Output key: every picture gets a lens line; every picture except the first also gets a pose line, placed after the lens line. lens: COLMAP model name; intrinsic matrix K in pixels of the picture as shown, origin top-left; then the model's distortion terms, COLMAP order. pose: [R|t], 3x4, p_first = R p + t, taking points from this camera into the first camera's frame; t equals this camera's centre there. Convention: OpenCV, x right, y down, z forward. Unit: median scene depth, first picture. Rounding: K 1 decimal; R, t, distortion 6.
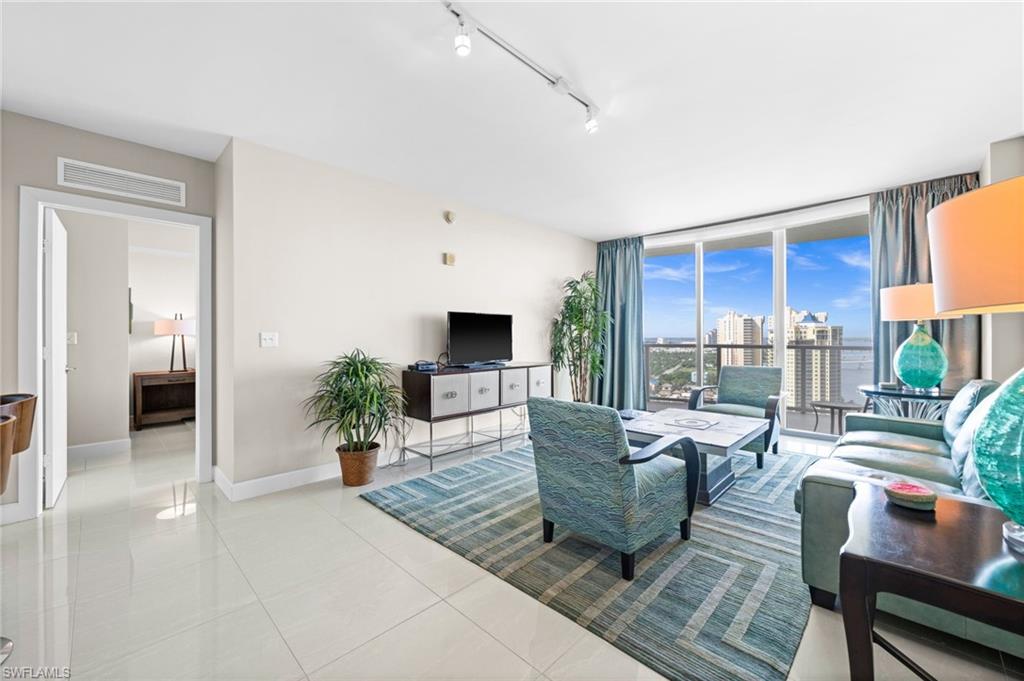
lens RADIAL K [[403.8, 0, 514.7], [0, 403.8, 336.9], [0, 0, 1]] dist [0.001452, -0.000086]
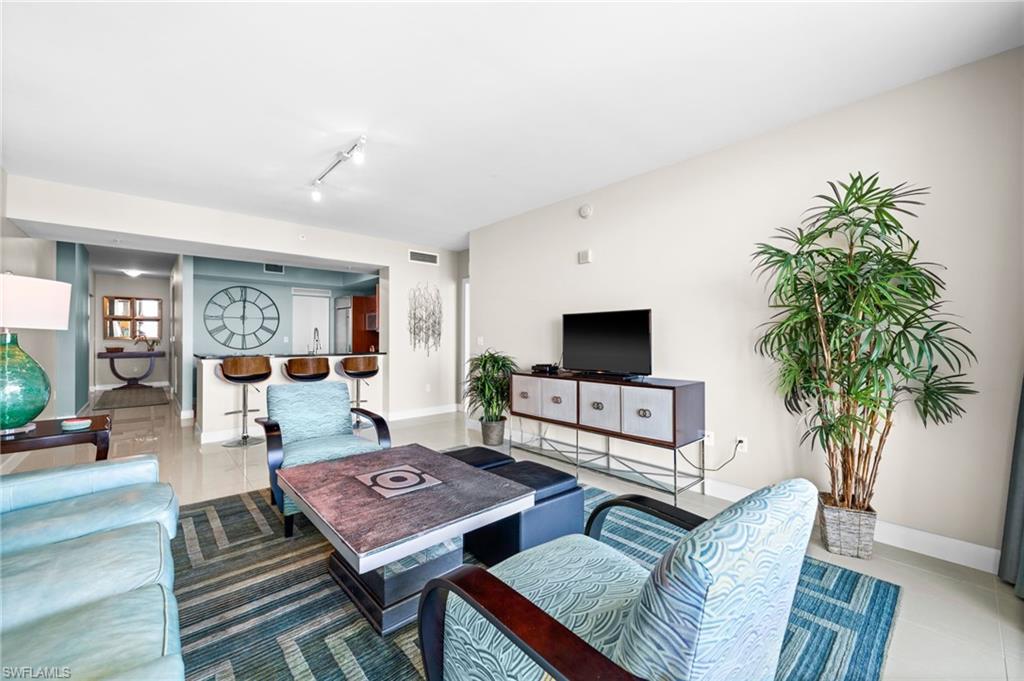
lens RADIAL K [[403.8, 0, 514.7], [0, 403.8, 336.9], [0, 0, 1]] dist [0.001452, -0.000086]
pose [[-0.064873, 0.001765, -0.997892, 0.886291], [-0.001981, 0.999996, 0.001898, -0.011124], [0.997892, 0.002100, -0.064870, 1.026503]]
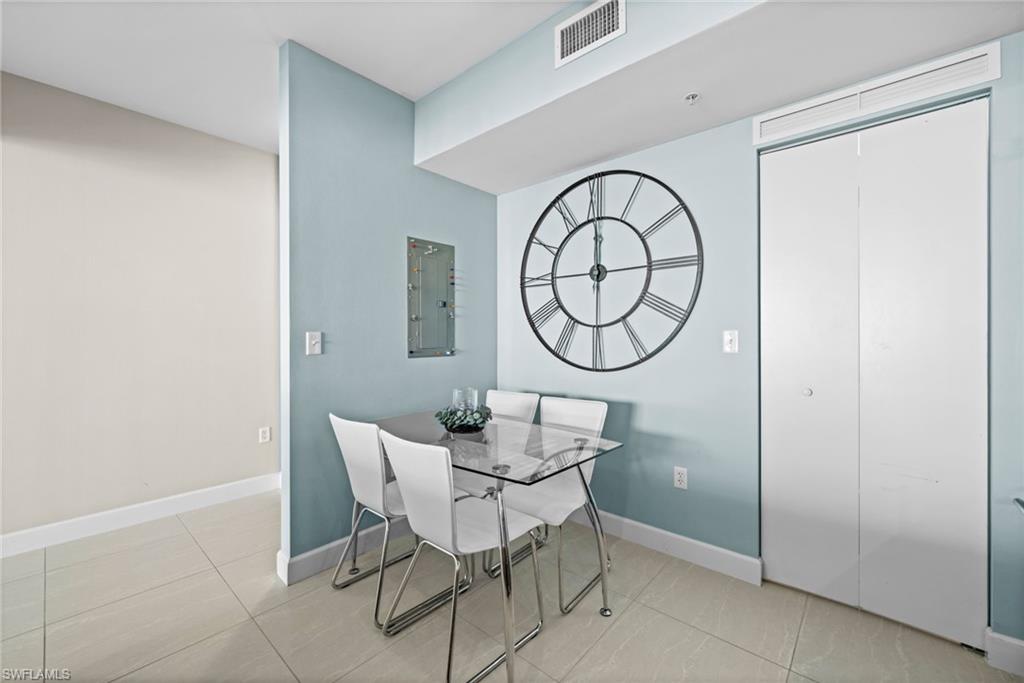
lens RADIAL K [[414.2, 0, 493.1], [0, 414.2, 338.0], [0, 0, 1]] dist [-0.001072, -0.000100]
pose [[-0.999739, 0.004538, -0.022372, -0.890606], [0.004481, 0.999987, 0.002565, 0.002514], [0.022383, 0.002465, -0.999746, 0.187269]]
